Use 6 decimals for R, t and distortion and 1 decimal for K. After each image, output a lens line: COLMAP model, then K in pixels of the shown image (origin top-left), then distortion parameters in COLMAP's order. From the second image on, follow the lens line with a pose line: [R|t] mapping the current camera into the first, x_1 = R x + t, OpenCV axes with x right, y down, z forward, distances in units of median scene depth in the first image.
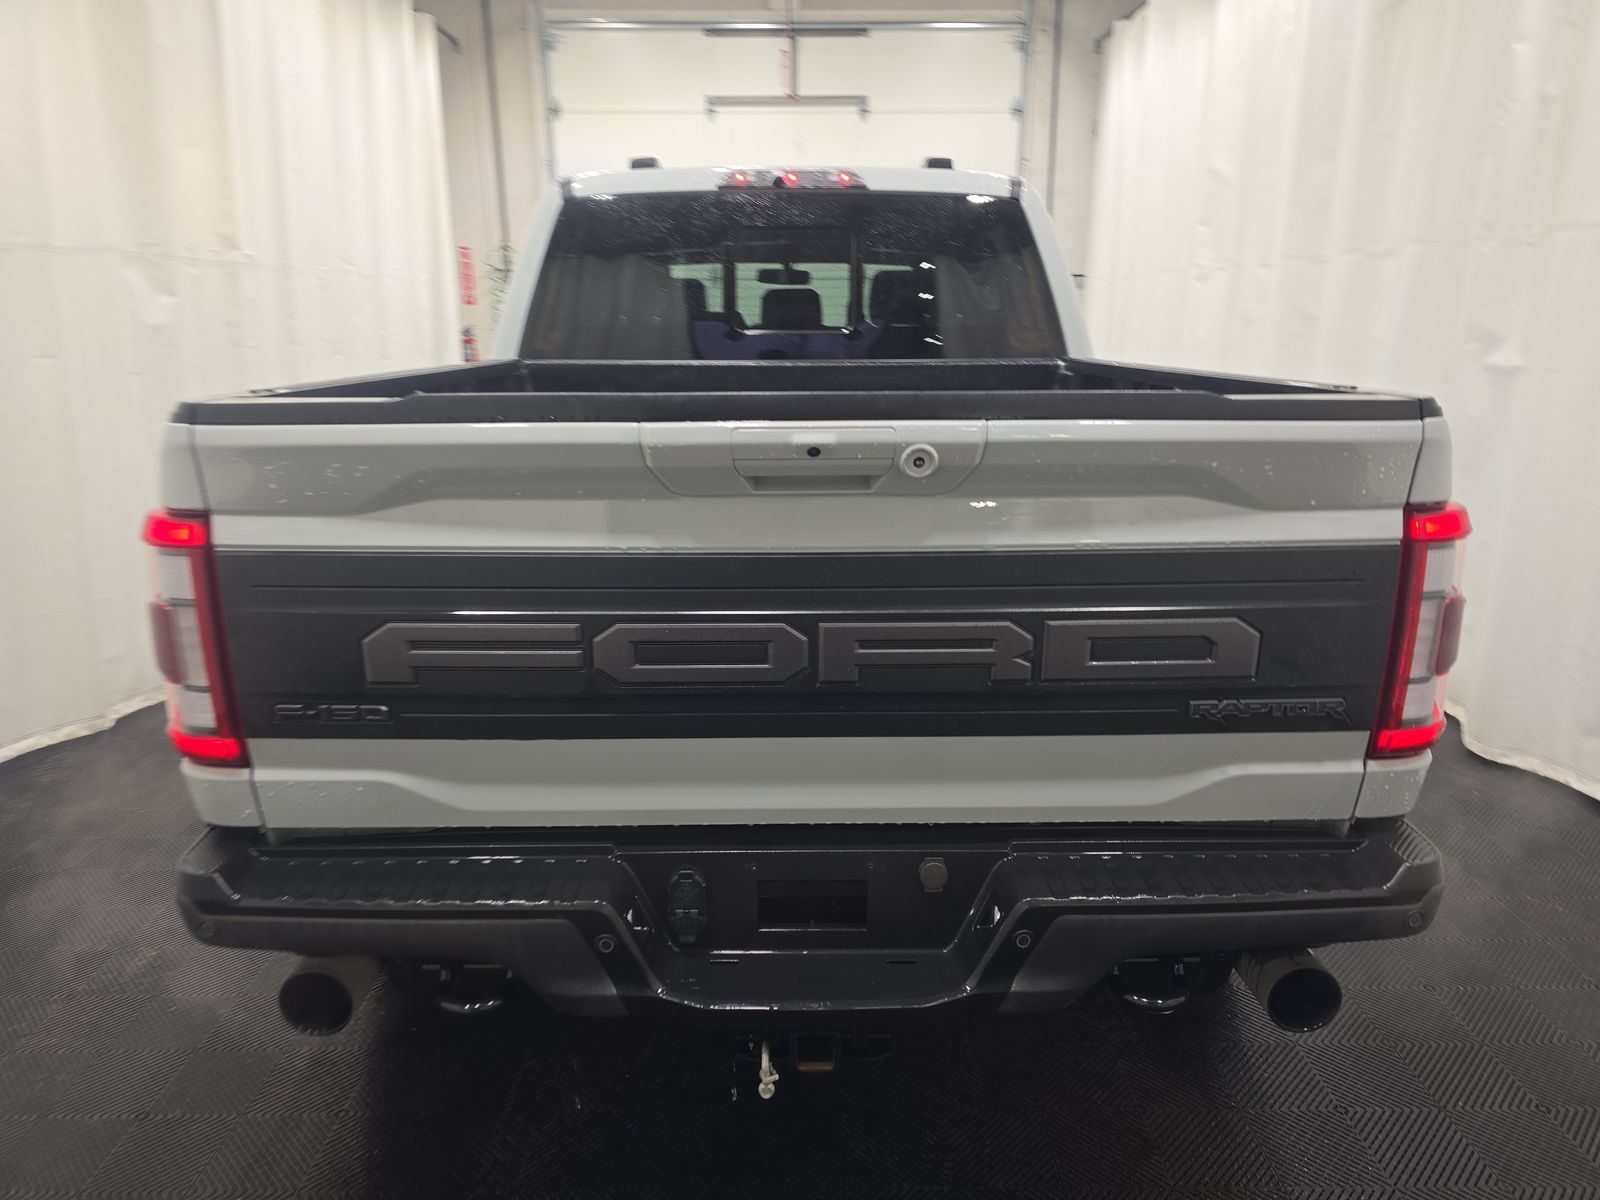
lens RADIAL K [[1125.9, 0, 800.0], [0, 1125.9, 600.0], [0, 0, 1]] dist [0.056178, -0.065611]
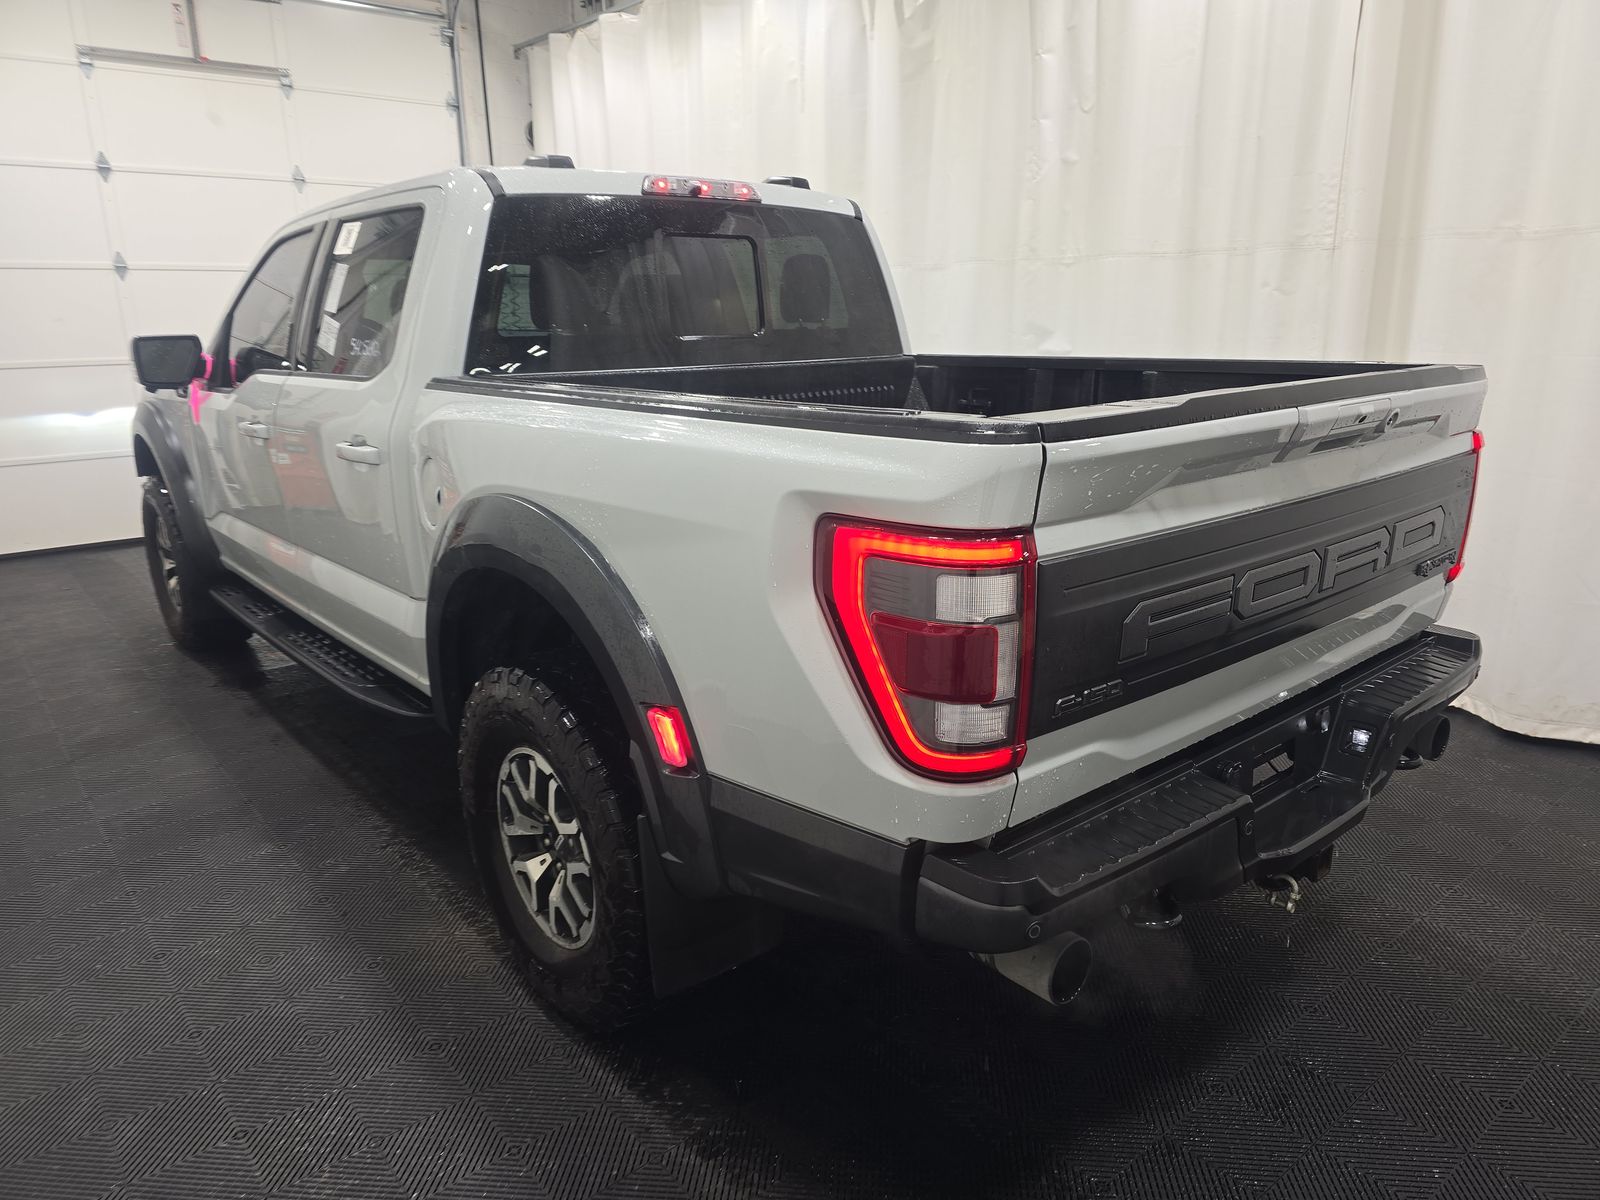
lens RADIAL K [[1125.9, 0, 800.0], [0, 1125.9, 600.0], [0, 0, 1]] dist [0.056178, -0.065611]
pose [[0.749699, -0.169884, 0.639602, -0.652627], [0.165879, 0.983875, 0.066894, -0.055715], [-0.640652, 0.055946, 0.765790, 0.168674]]
